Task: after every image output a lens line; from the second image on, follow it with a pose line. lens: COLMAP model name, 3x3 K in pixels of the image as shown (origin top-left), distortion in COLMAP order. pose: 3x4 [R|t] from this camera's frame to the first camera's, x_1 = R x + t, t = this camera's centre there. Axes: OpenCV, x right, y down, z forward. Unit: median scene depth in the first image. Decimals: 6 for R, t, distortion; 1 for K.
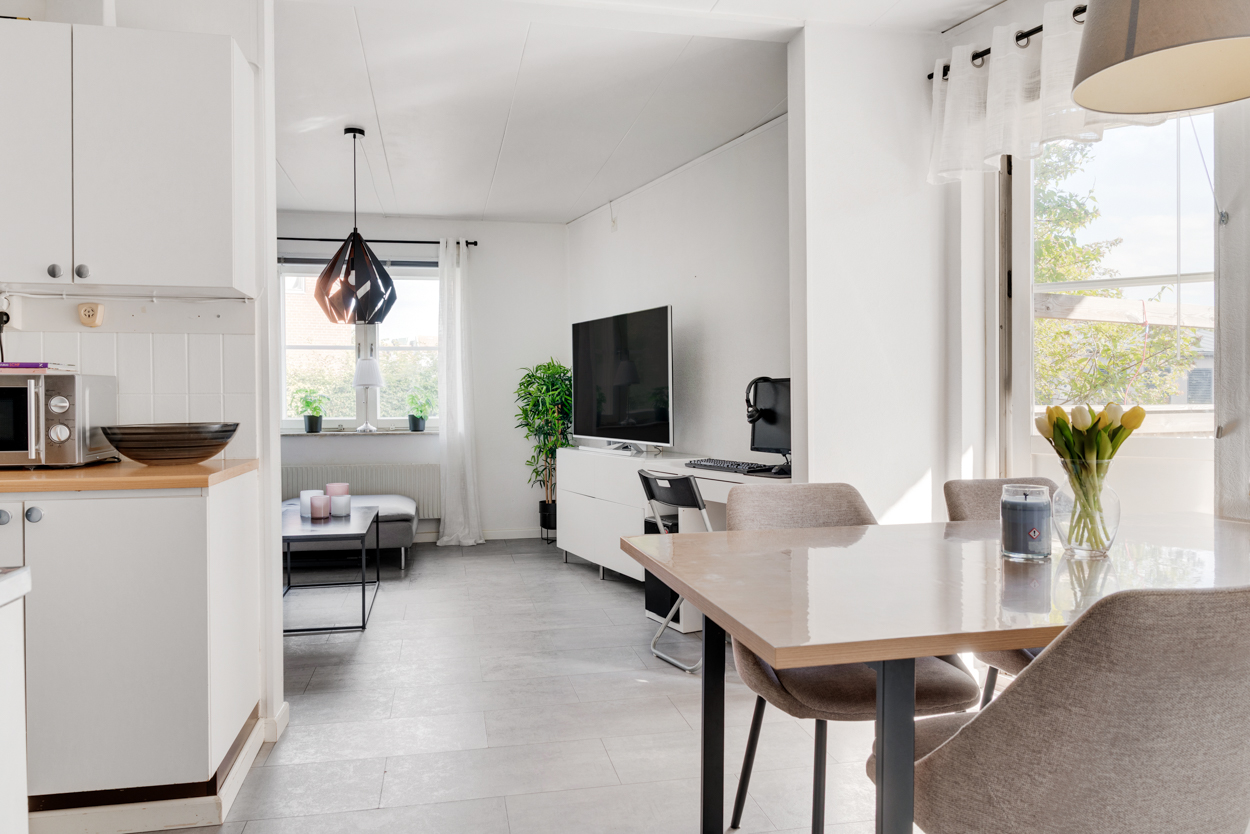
lens RADIAL K [[873.6, 0, 625.5], [0, 873.6, 417.0], [0, 0, 1]] dist [-0.009966, -0.002878]
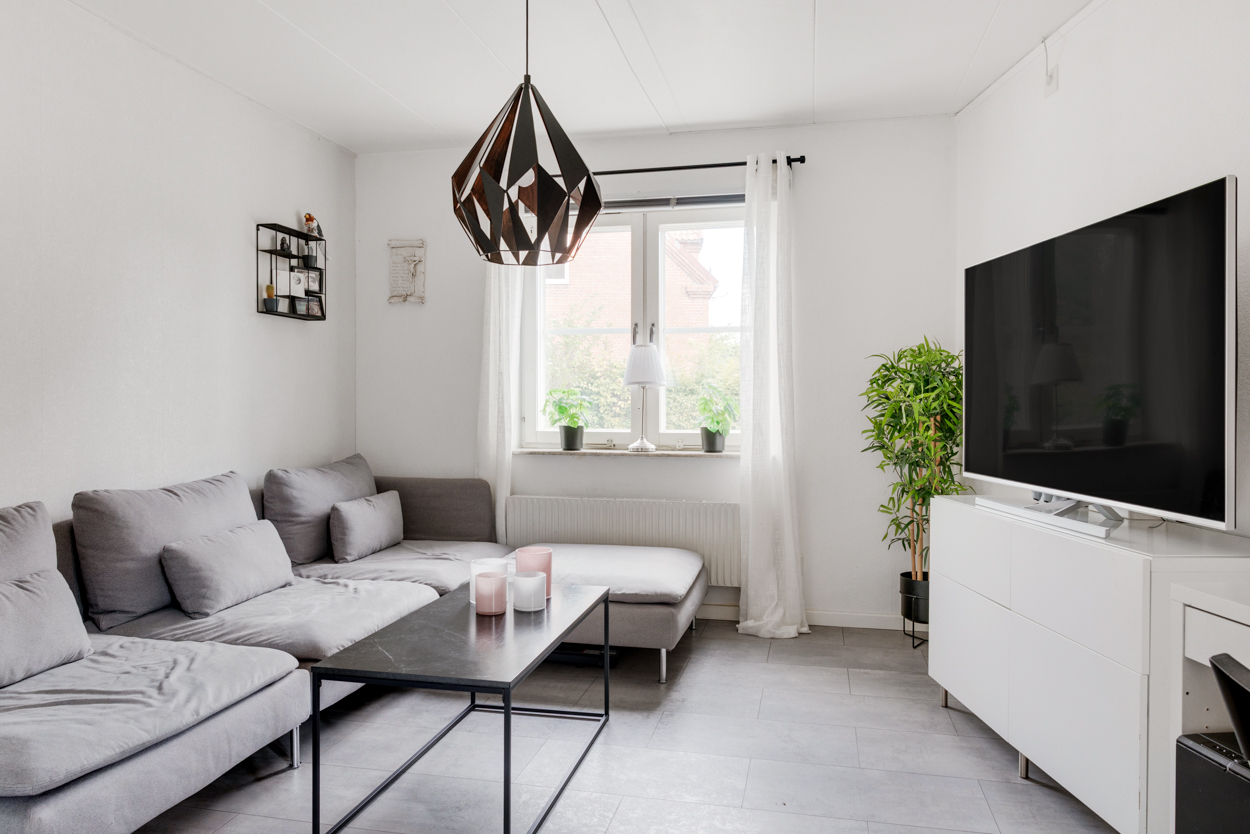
lens RADIAL K [[873.6, 0, 624.4], [0, 873.6, 422.0], [0, 0, 1]] dist [-0.009966, -0.002878]
pose [[0.912994, 0.015476, -0.407679, -0.028107], [-0.014855, 0.999879, 0.004688, -0.009125], [0.407702, 0.001776, 0.913113, 0.368524]]
